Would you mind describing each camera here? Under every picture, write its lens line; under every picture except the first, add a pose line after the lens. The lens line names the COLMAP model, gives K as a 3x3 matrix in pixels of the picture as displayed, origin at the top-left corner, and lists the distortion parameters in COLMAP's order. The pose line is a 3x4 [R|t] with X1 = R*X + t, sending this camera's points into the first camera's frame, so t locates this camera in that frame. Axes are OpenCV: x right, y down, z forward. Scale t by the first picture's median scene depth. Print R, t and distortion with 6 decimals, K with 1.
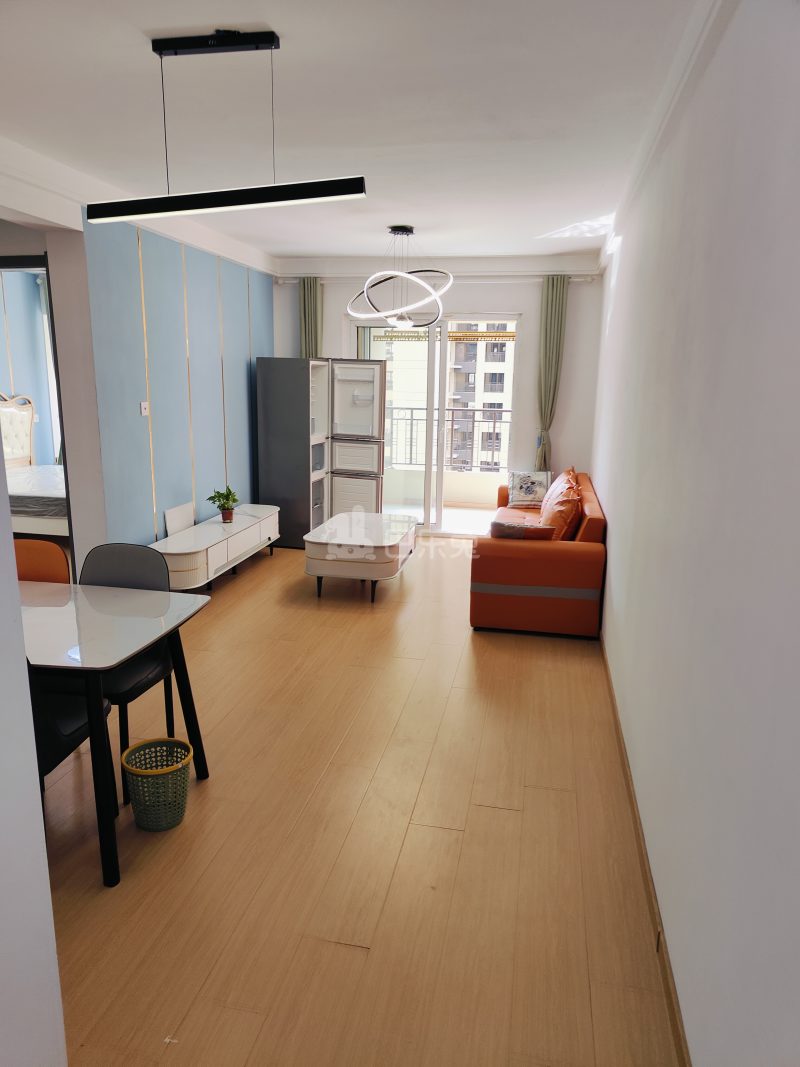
lens RADIAL K [[733.1, 0, 399.1], [0, 733.1, 537.5], [0, 0, 1]] dist [0.013271, 0.001270]
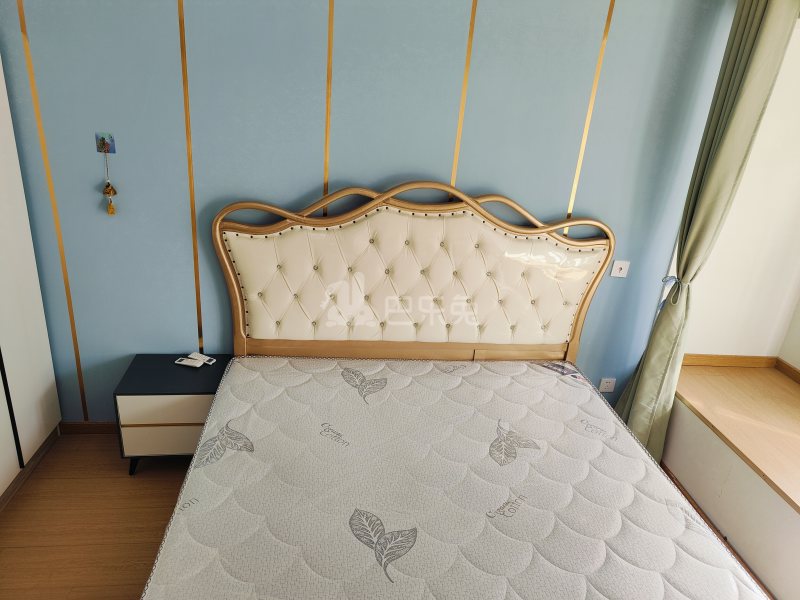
lens RADIAL K [[549.7, 0, 394.4], [0, 549.7, 300.5], [0, 0, 1]] dist [0.013271, 0.001270]
pose [[0.289817, 0.374839, -0.880626, -0.233866], [-0.276533, 0.913667, 0.297895, -0.211916], [0.916262, 0.157187, 0.368452, 0.769612]]
